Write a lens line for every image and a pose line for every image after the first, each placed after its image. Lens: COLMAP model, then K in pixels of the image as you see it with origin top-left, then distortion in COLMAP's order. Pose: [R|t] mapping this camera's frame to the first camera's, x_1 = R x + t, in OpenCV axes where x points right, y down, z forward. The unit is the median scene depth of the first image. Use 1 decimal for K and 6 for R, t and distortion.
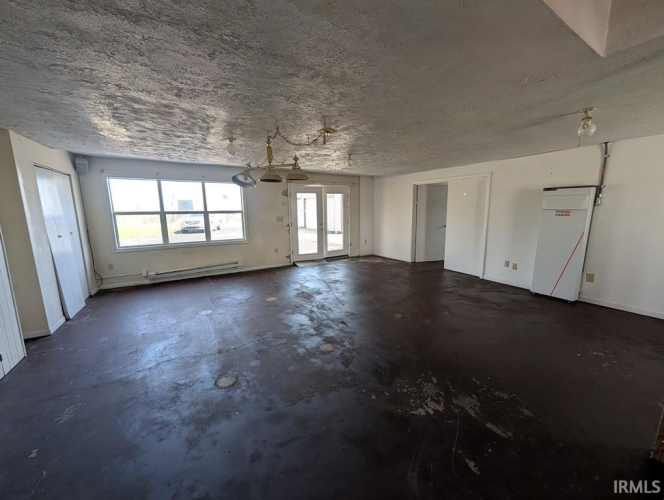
lens RADIAL K [[257.0, 0, 332.9], [0, 257.0, 250.5], [0, 0, 1]] dist [0.000581, -0.000186]
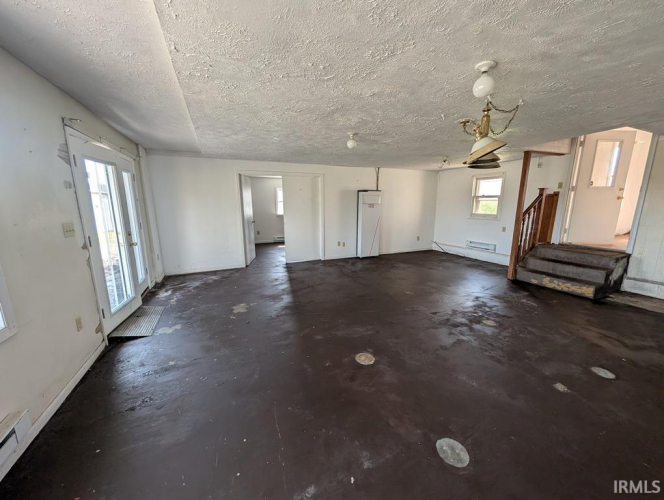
lens RADIAL K [[257.0, 0, 332.3], [0, 257.0, 251.7], [0, 0, 1]] dist [0.000581, -0.000186]
pose [[0.133693, -0.177546, 0.974989, -0.852608], [0.158984, 0.974921, 0.155733, -0.160138], [-0.978187, 0.134187, 0.158567, 1.058004]]
